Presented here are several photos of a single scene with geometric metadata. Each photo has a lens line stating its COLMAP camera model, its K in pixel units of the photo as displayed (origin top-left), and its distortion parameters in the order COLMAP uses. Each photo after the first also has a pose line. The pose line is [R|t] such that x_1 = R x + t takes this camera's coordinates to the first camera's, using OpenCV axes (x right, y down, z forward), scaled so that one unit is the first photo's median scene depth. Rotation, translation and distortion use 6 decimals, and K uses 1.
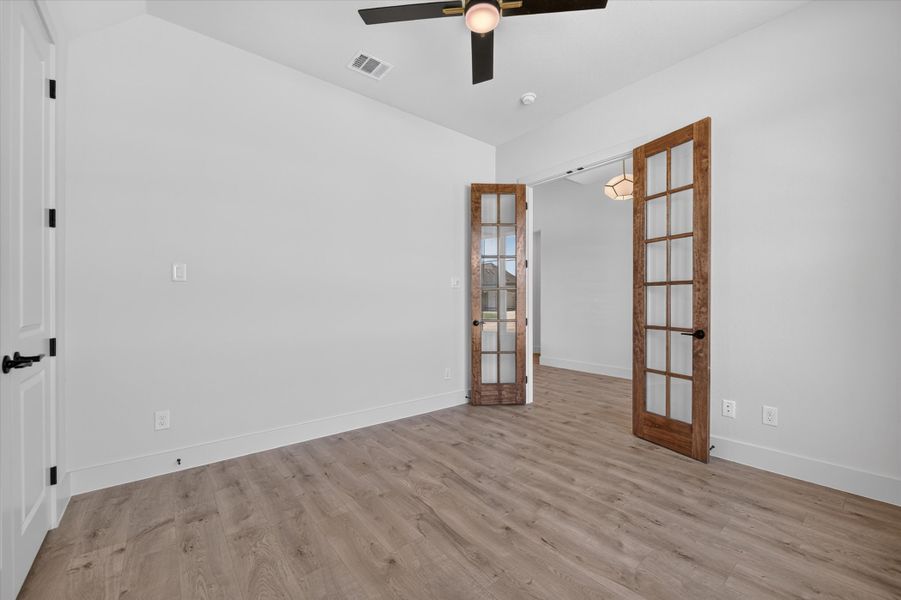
lens RADIAL K [[357.0, 0, 450.6], [0, 357.0, 299.8], [0, 0, 1]] dist [-0.003632, -0.000256]
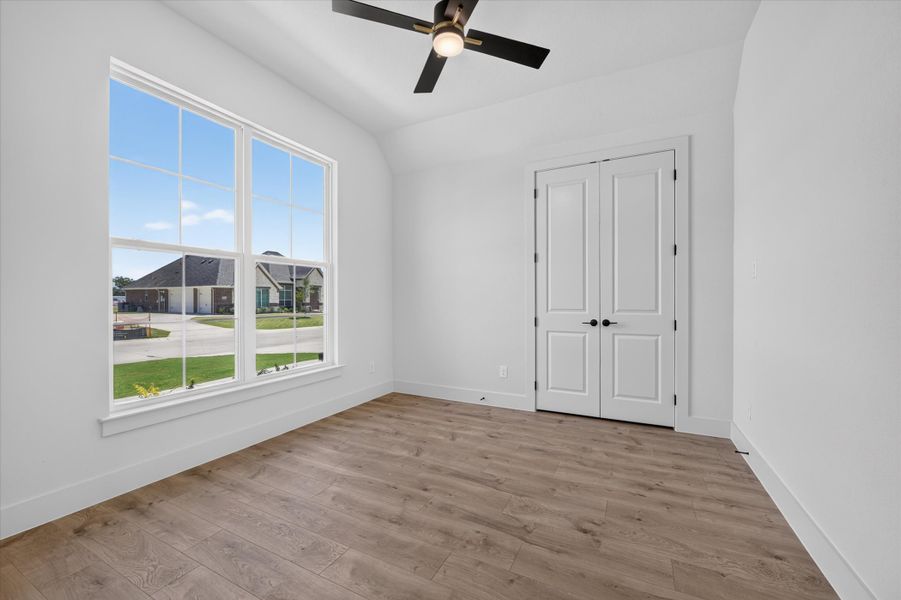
lens RADIAL K [[357.0, 0, 451.5], [0, 357.0, 299.3], [0, 0, 1]] dist [-0.003632, -0.000256]
pose [[-0.910776, 0.001200, -0.412899, 0.502698], [0.002573, 0.999993, -0.002769, 0.012813], [0.412893, -0.003585, -0.910772, 1.870185]]
